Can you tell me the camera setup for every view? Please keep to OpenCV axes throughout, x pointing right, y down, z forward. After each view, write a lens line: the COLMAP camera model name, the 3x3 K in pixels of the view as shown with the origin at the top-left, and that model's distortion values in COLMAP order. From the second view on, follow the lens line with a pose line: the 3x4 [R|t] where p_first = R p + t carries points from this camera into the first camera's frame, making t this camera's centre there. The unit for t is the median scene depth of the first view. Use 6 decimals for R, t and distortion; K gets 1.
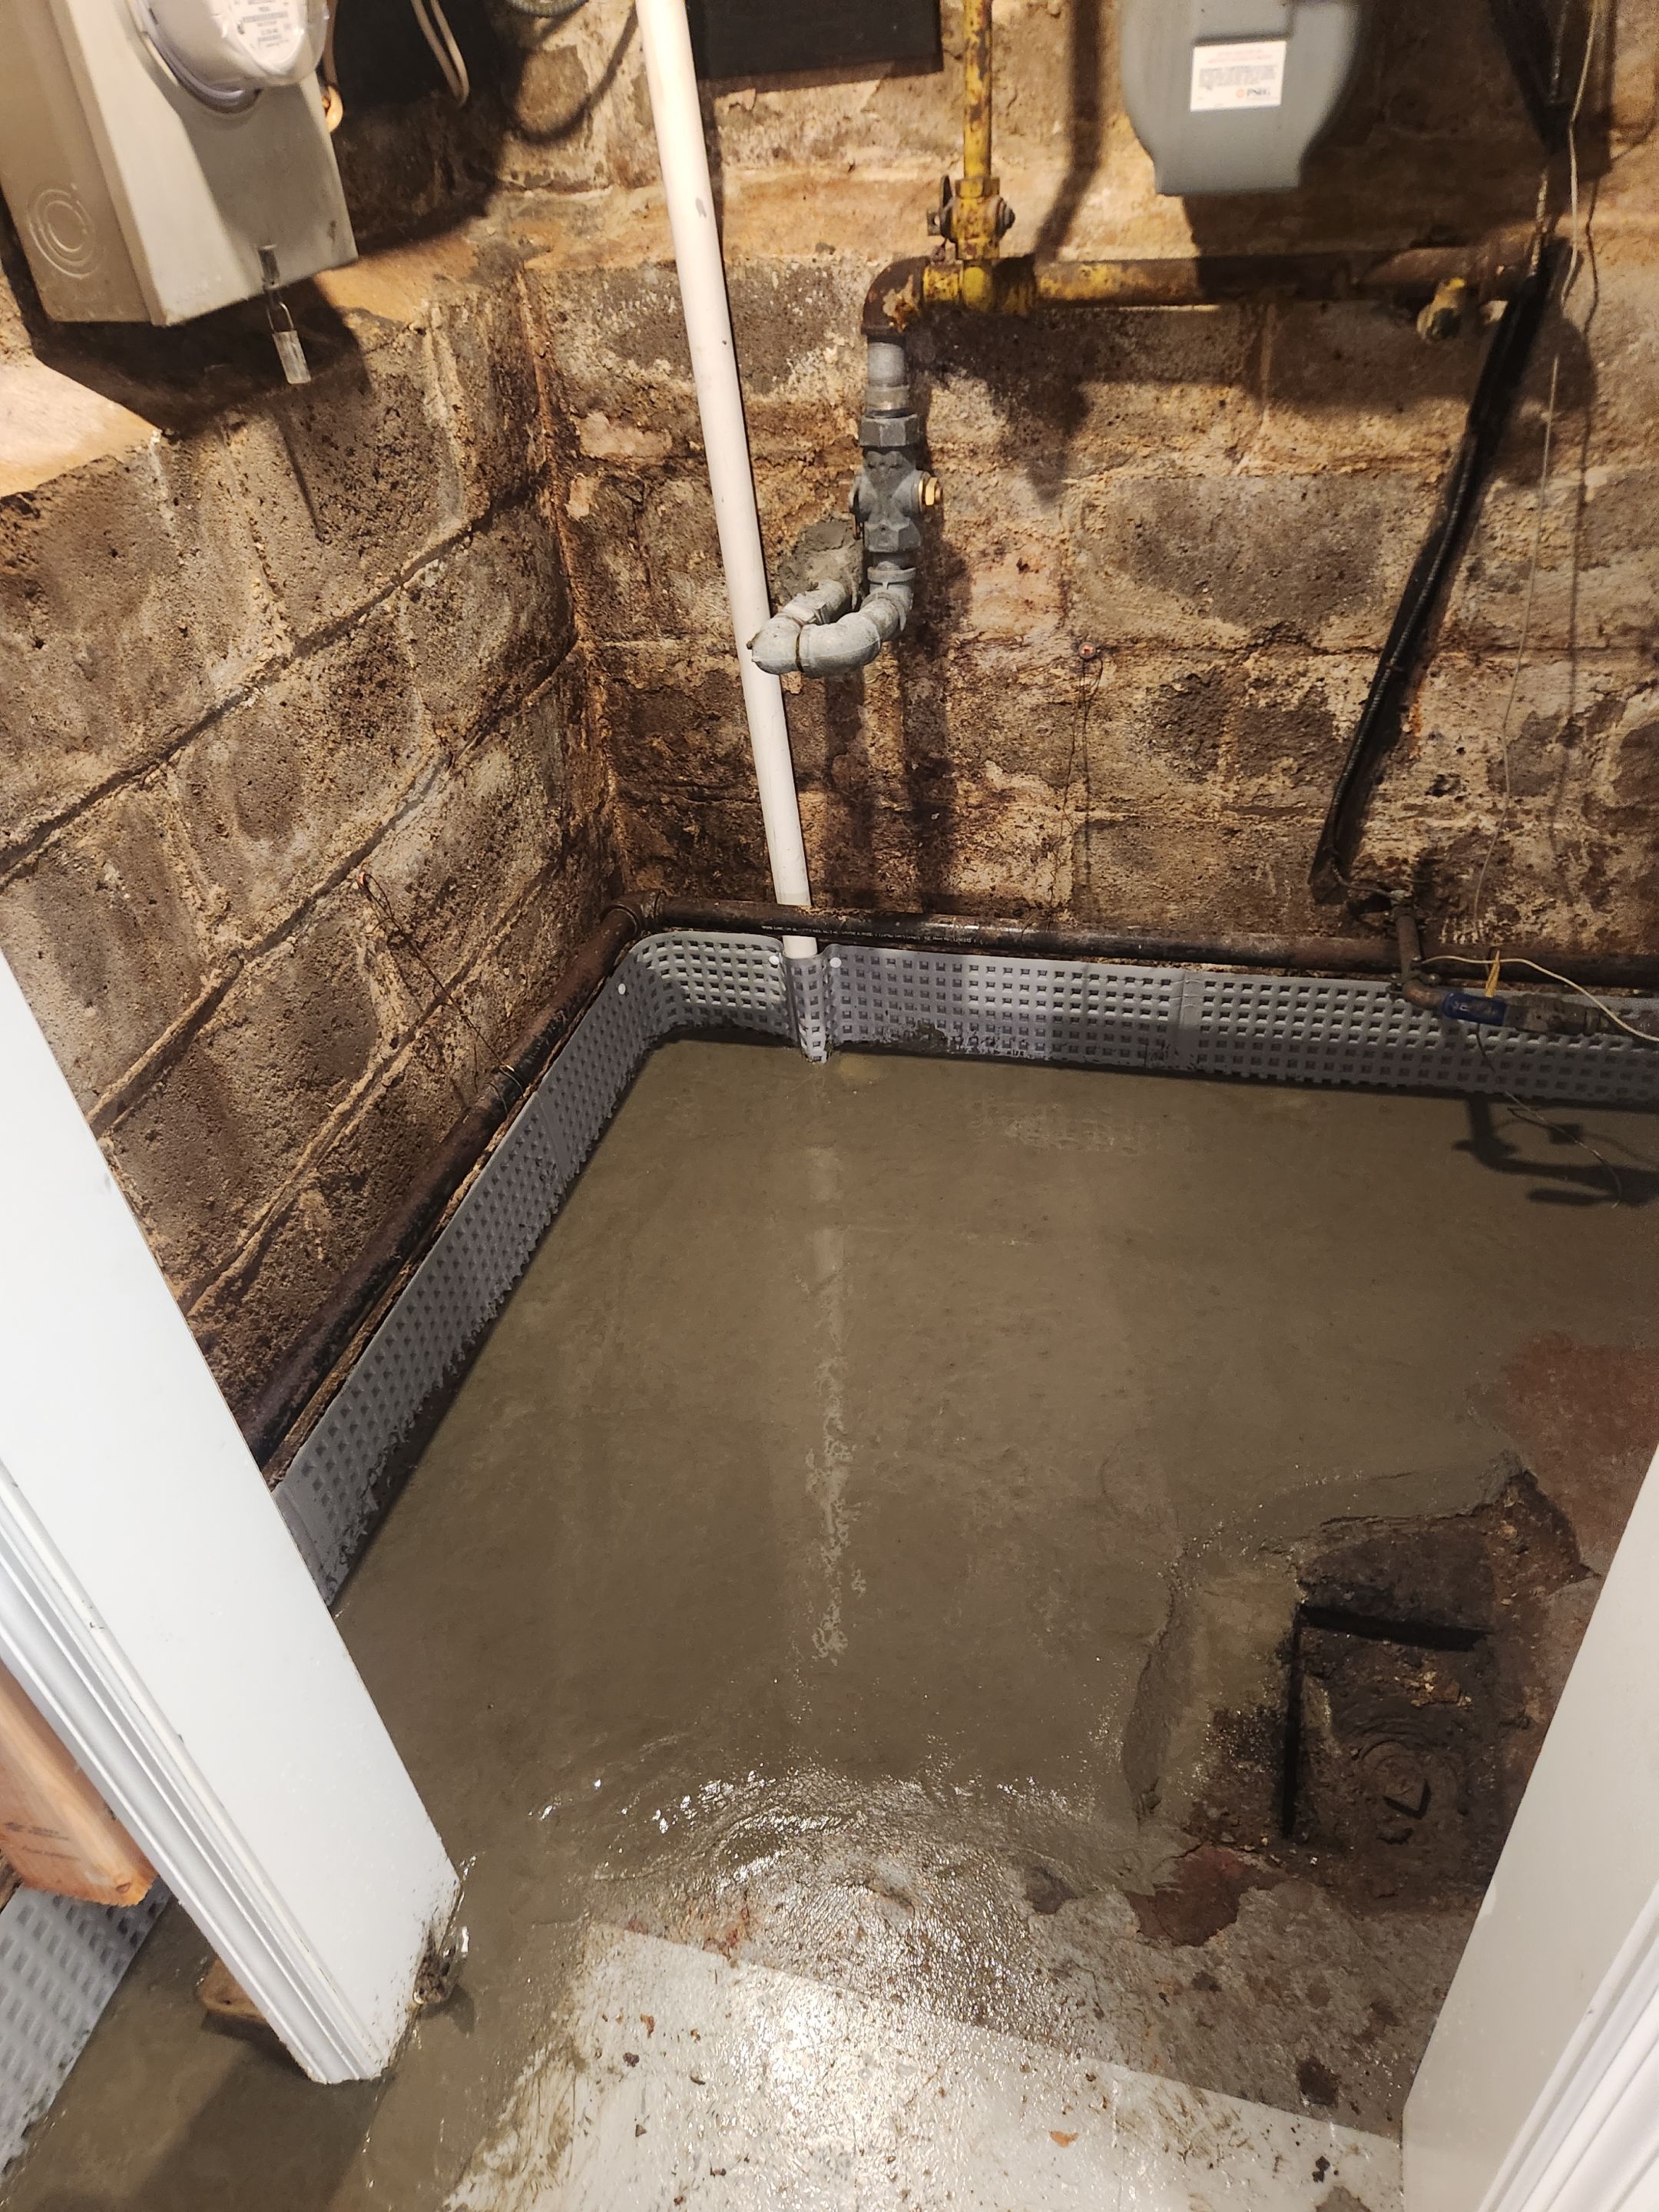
lens RADIAL K [[1467.7, 0, 834.6], [0, 1467.7, 1099.8], [0, 0, 1]] dist [0.064164, -0.057113]
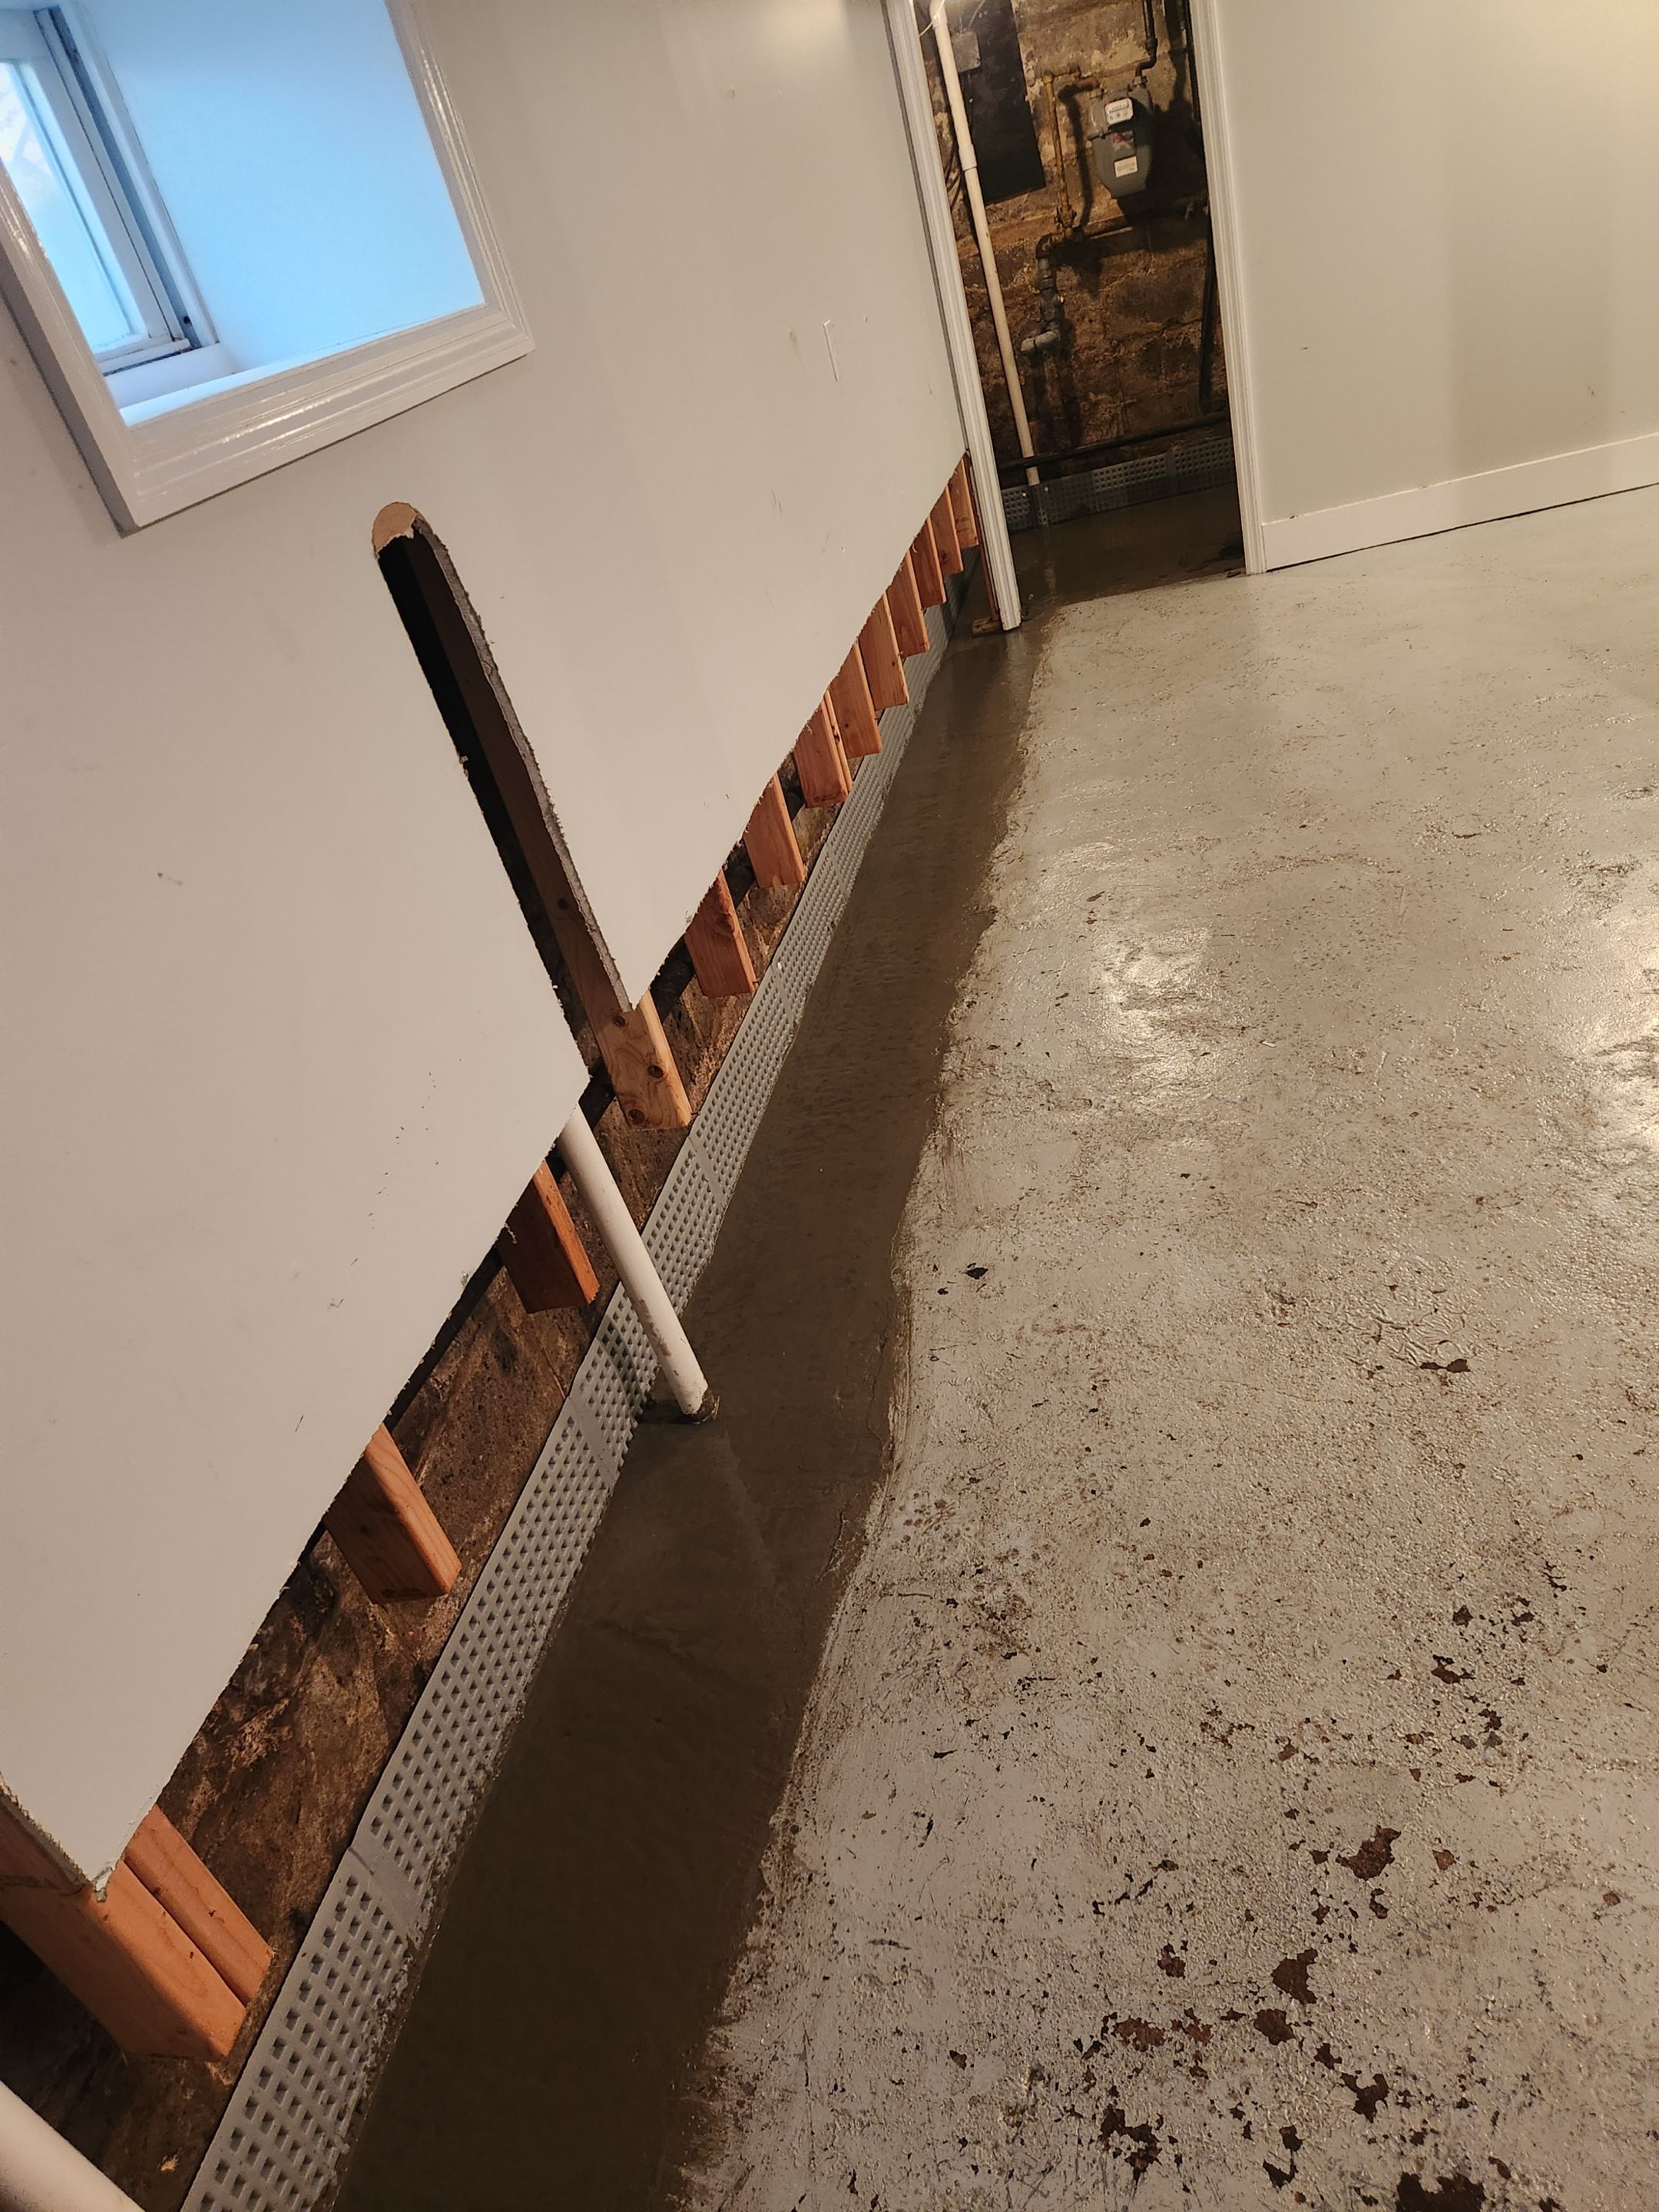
lens RADIAL K [[1467.7, 0, 829.4], [0, 1467.7, 1107.2], [0, 0, 1]] dist [0.064164, -0.057113]
pose [[0.982321, -0.183643, -0.036337, -0.653743], [0.177934, 0.976245, -0.123633, 1.678206], [0.058178, 0.114982, 0.991662, -2.152489]]
